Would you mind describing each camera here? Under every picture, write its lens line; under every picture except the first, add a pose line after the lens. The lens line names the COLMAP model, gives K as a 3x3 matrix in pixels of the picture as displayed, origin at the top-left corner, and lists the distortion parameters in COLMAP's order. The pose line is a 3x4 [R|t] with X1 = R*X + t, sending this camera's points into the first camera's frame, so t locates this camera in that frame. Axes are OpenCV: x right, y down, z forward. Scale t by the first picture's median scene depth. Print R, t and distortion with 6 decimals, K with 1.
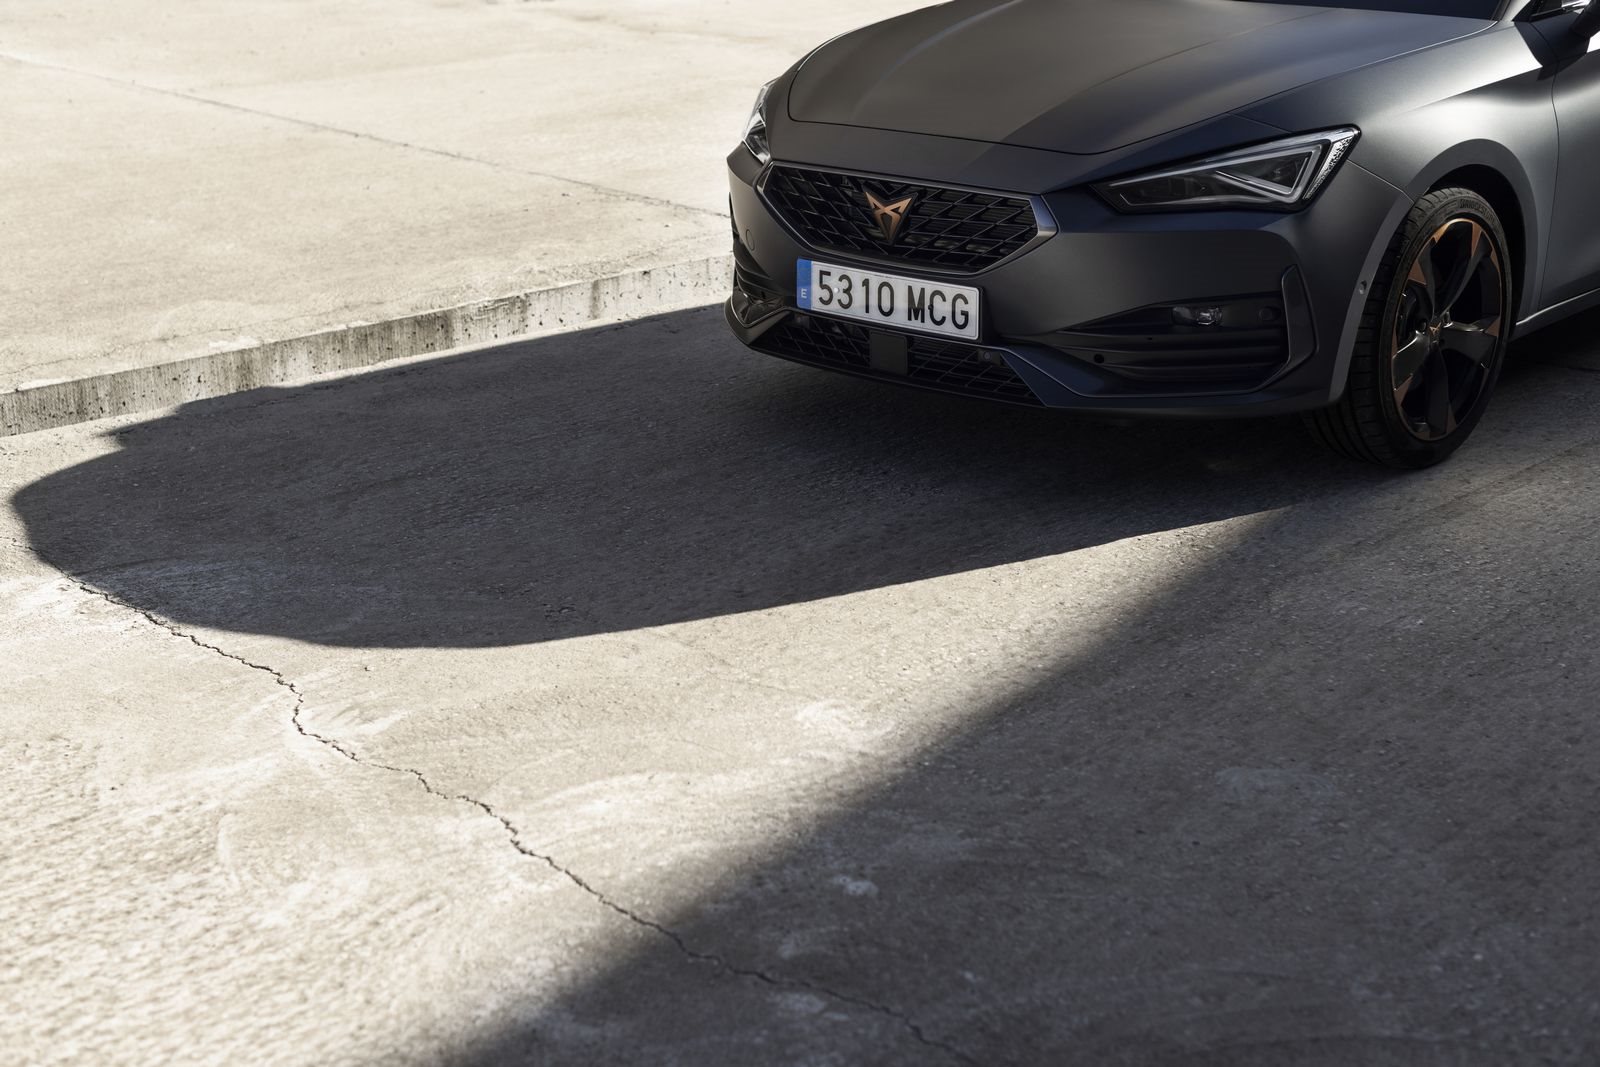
lens RADIAL K [[2384.9, 0, 800.0], [0, 2384.9, 533.5], [0, 0, 1]] dist [0.021601, 0.042957]
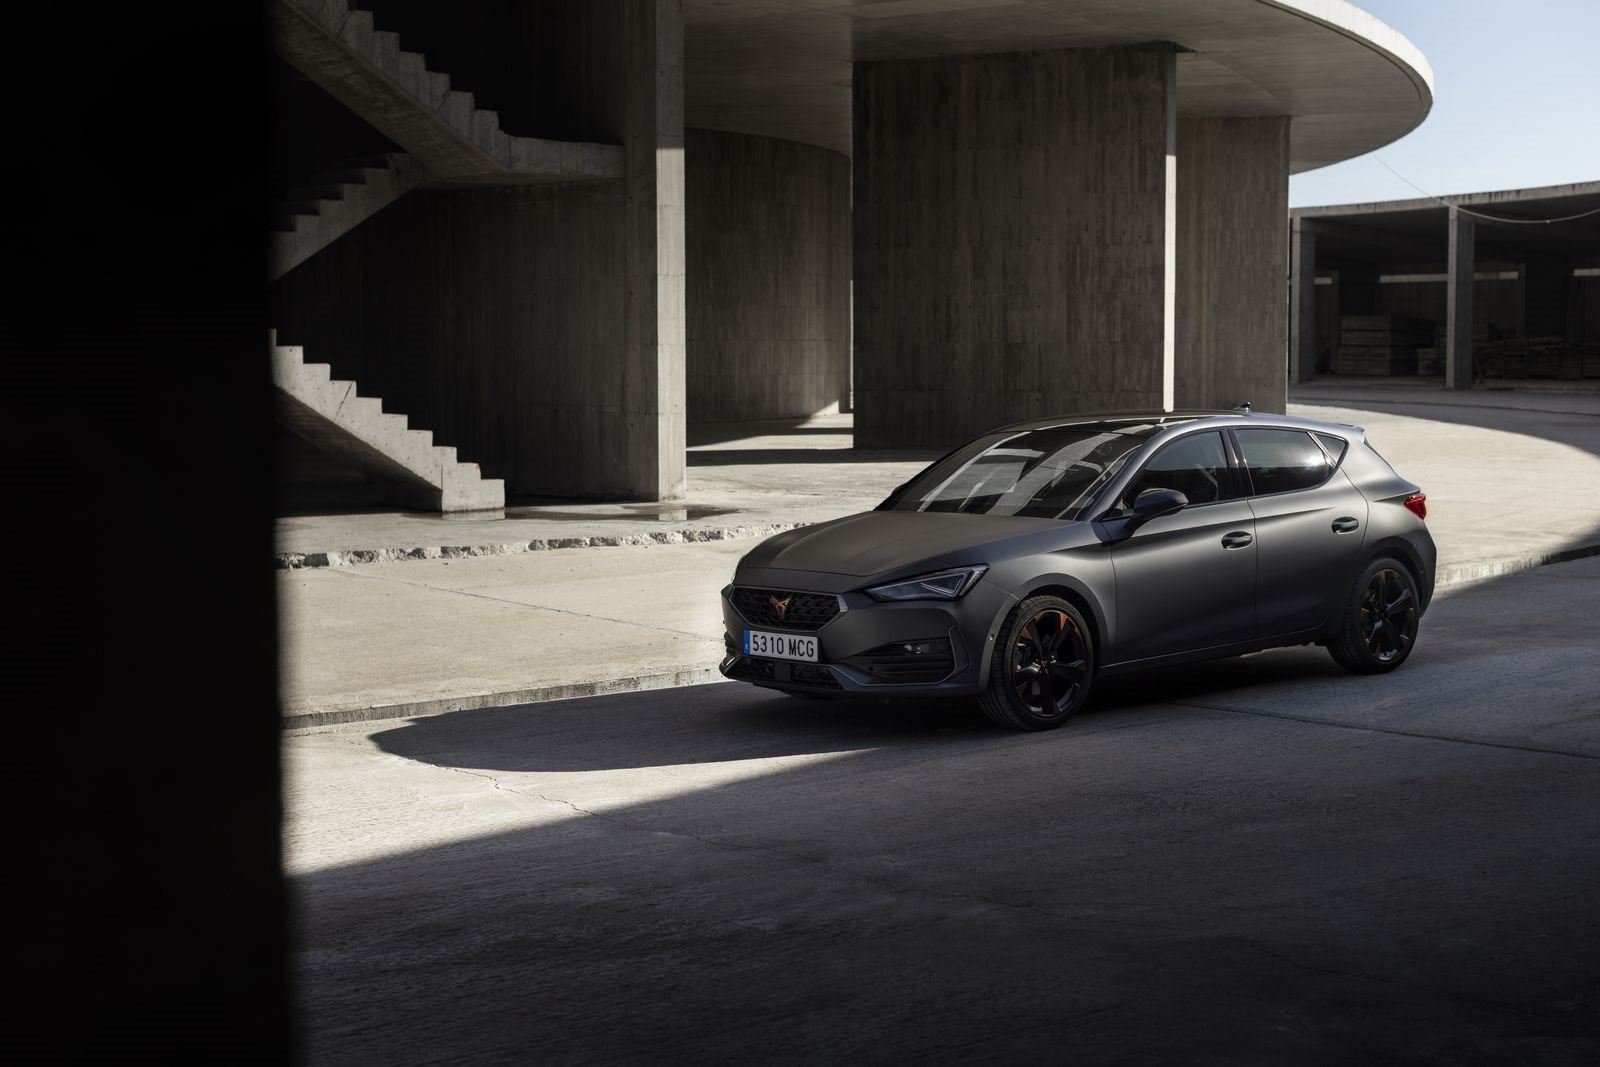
lens RADIAL K [[2384.9, 0, 800.0], [0, 2384.9, 533.5], [0, 0, 1]] dist [0.021601, 0.042957]
pose [[0.994990, -0.000432, -0.099970, 0.264071], [-0.023168, 0.971770, -0.234792, 0.301383], [0.097249, 0.235932, 0.966891, -1.073414]]
